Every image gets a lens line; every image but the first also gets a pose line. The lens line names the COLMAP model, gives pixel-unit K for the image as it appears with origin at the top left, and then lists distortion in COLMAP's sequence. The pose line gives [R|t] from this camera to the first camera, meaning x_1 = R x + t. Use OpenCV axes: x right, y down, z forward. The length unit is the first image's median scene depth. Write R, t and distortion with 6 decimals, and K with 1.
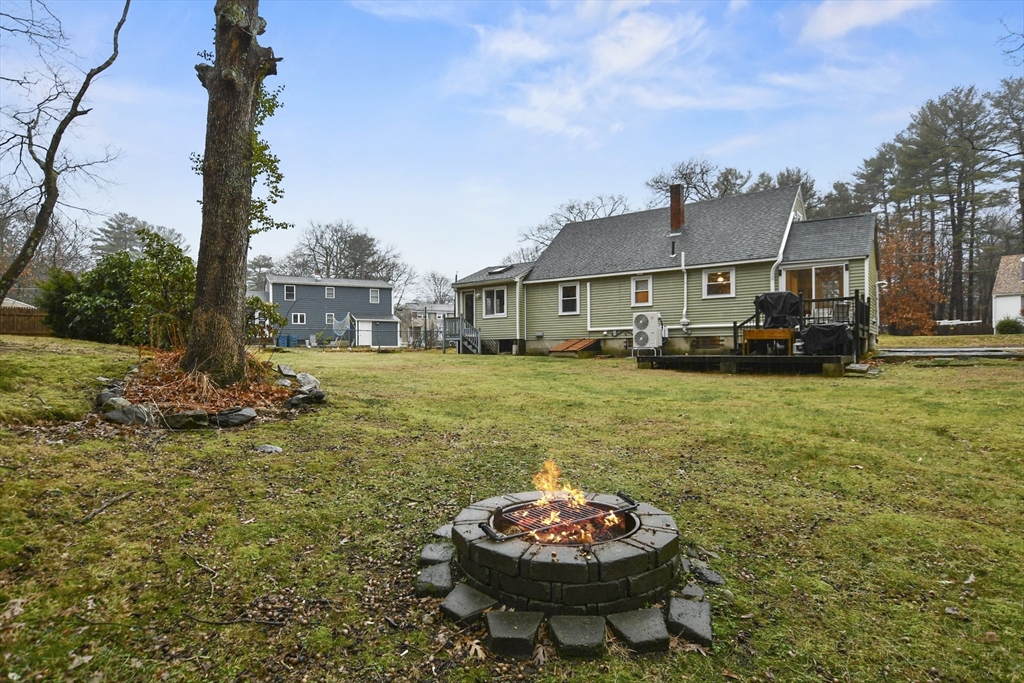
lens RADIAL K [[523.6, 0, 512.0], [0, 523.6, 341.5], [0, 0, 1]] dist [0.003906, 0.002306]
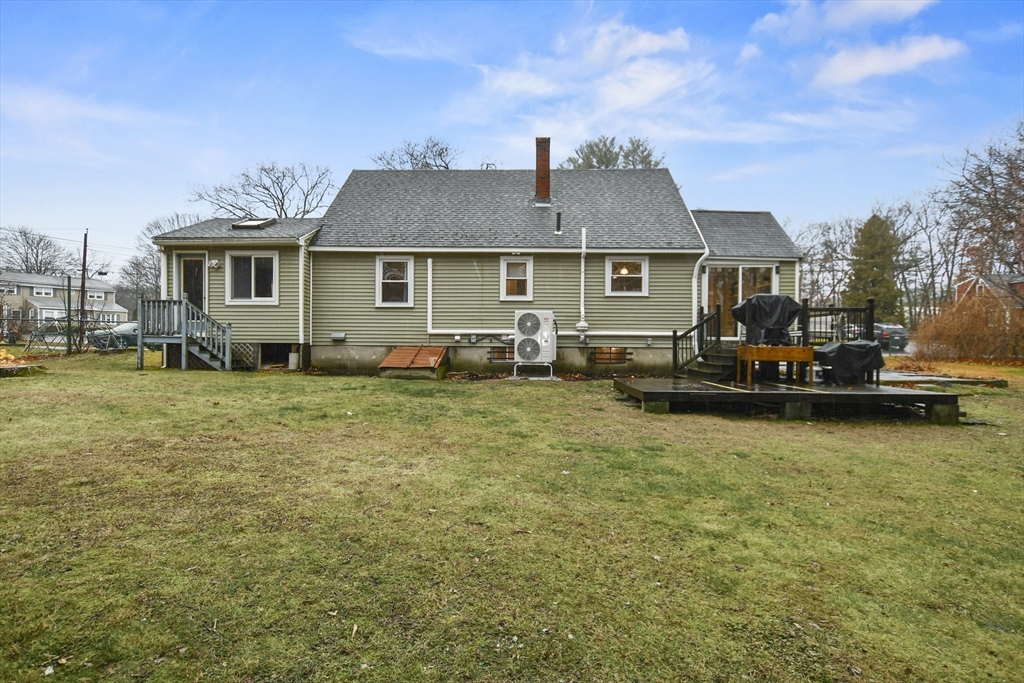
lens RADIAL K [[523.6, 0, 512.0], [0, 523.6, 341.5], [0, 0, 1]] dist [0.003906, 0.002306]
pose [[0.821842, 0.011869, 0.569591, -0.141417], [-0.021940, 0.999701, 0.010826, -0.020108], [-0.569292, -0.021394, 0.821857, 0.416285]]
